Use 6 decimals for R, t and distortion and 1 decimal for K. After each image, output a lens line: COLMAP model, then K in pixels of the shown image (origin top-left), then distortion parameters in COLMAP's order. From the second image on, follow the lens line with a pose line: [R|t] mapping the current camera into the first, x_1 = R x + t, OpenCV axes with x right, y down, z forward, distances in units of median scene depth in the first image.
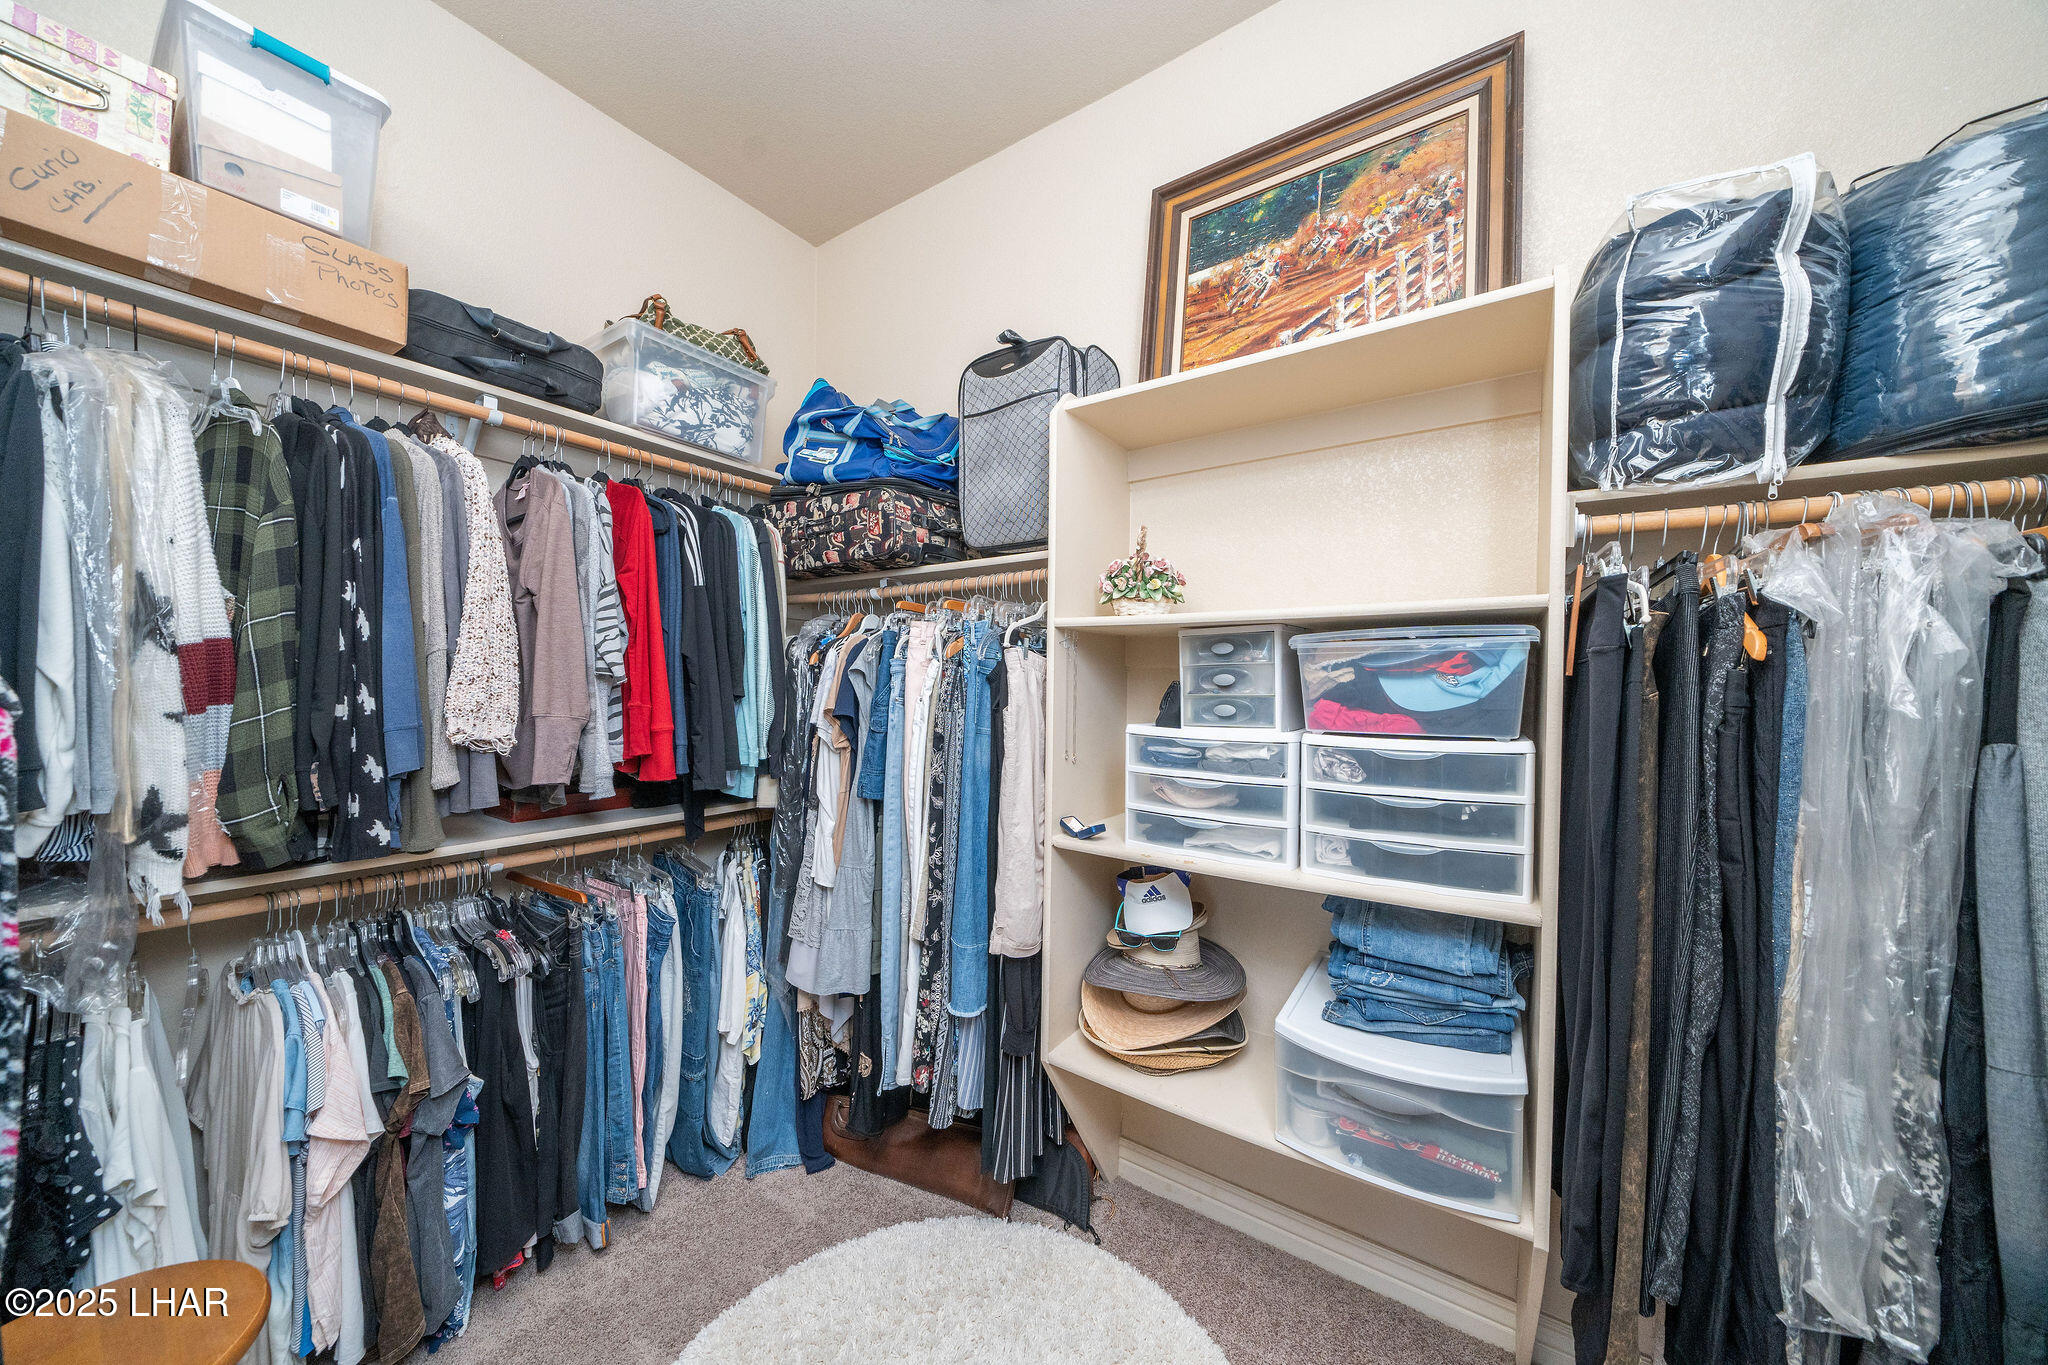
lens RADIAL K [[687.1, 0, 1029.1], [0, 687.1, 697.5], [0, 0, 1]] dist [-0.007152, 0.000199]
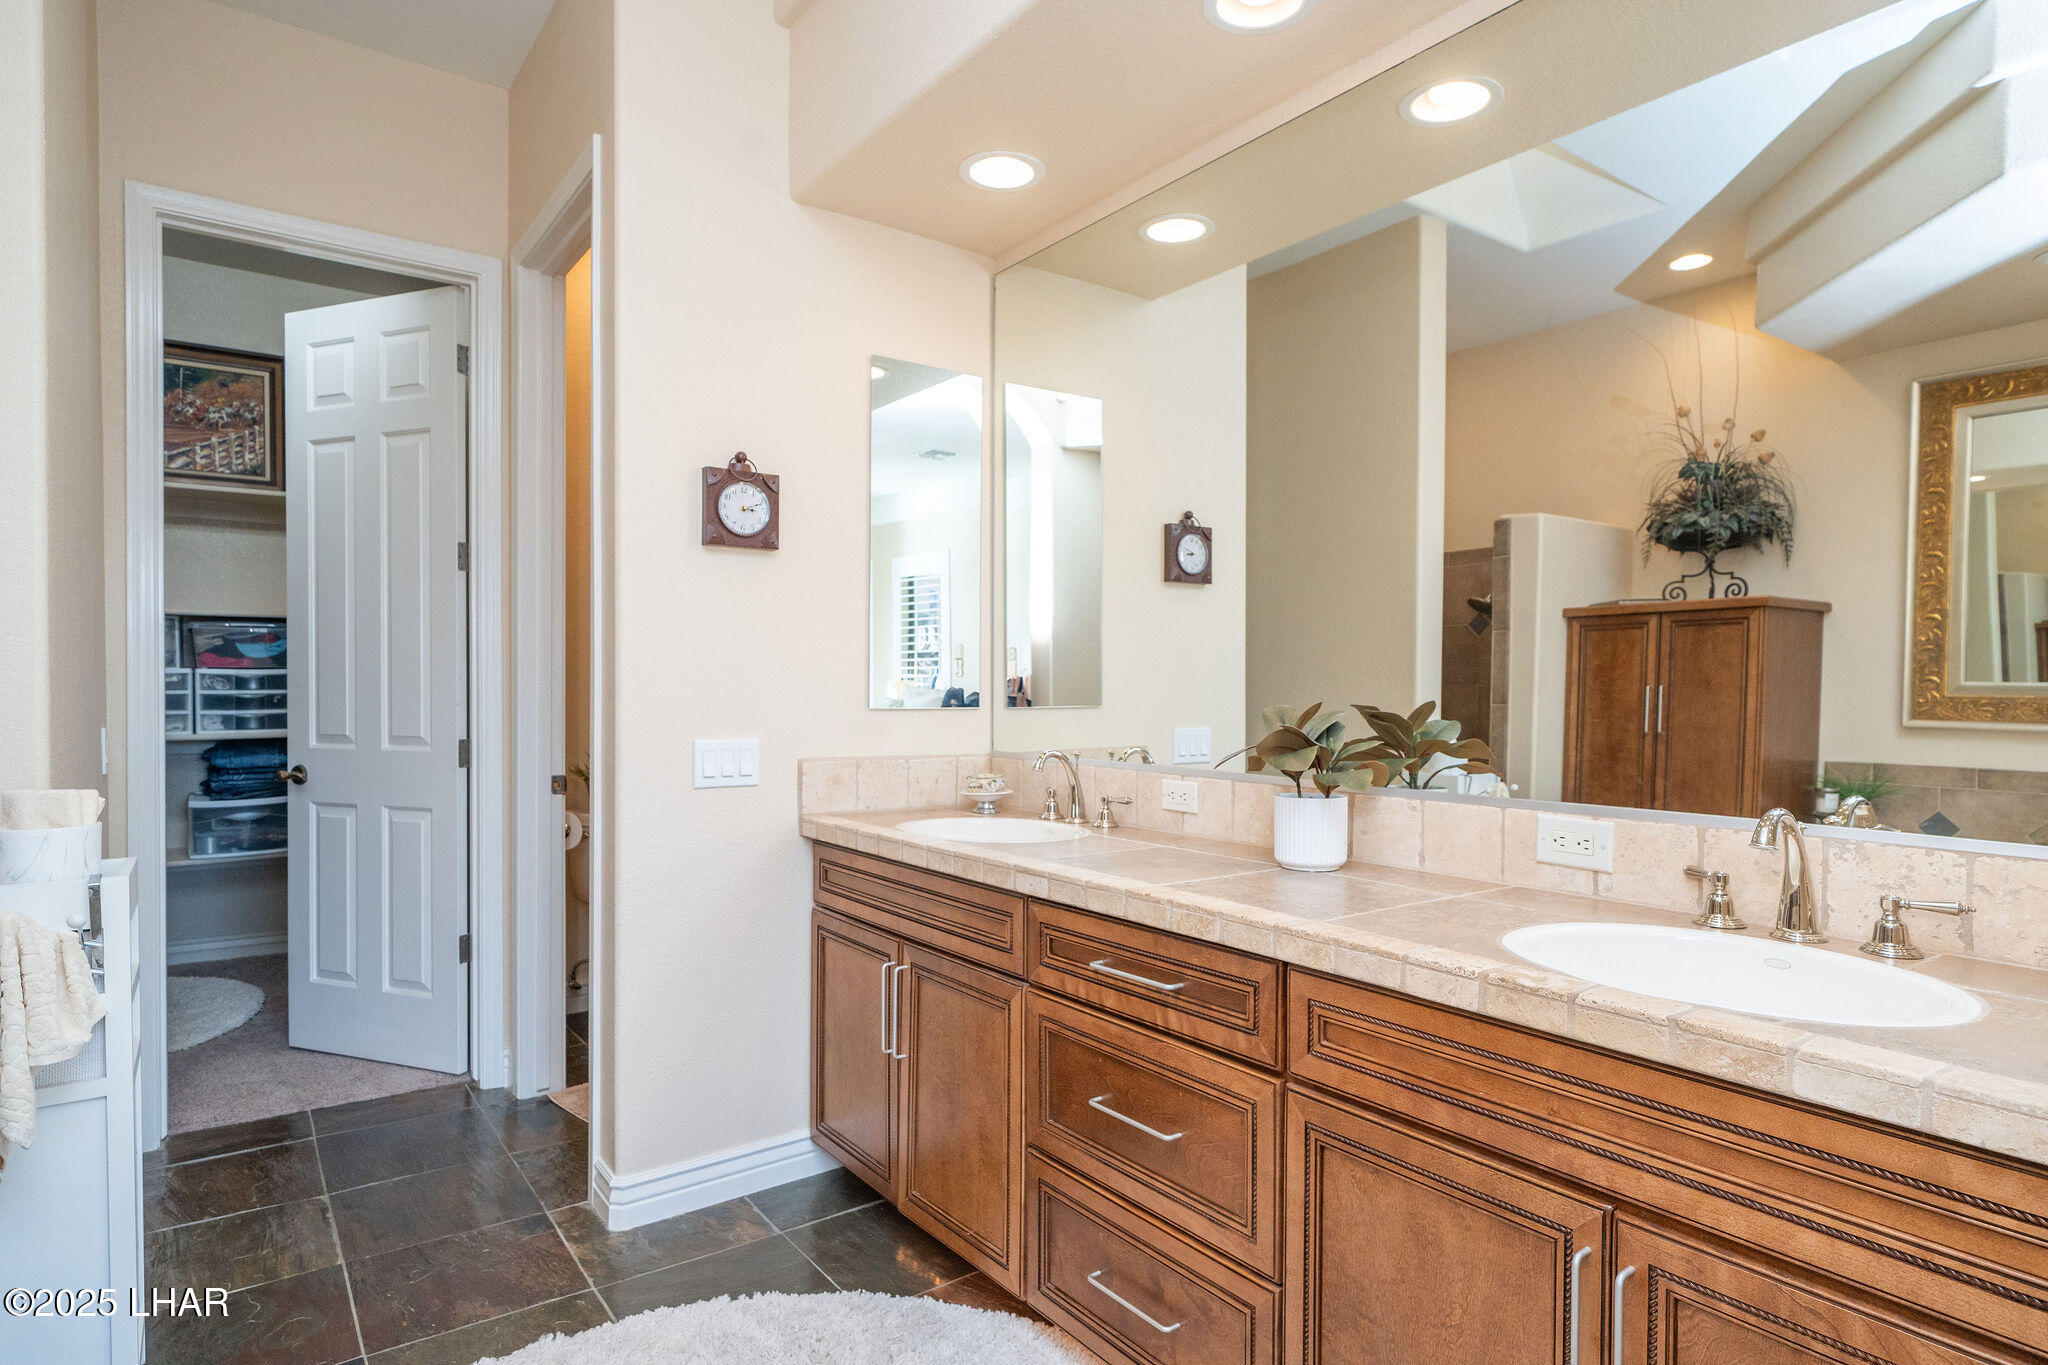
lens RADIAL K [[1096.6, 0, 1027.5], [0, 1096.6, 691.4], [0, 0, 1]] dist [-0.000340, -0.000160]
pose [[0.317131, -0.022287, 0.948120, -1.964402], [0.010539, 0.999745, 0.019976, 0.080573], [-0.948323, 0.003657, 0.317285, -2.465571]]
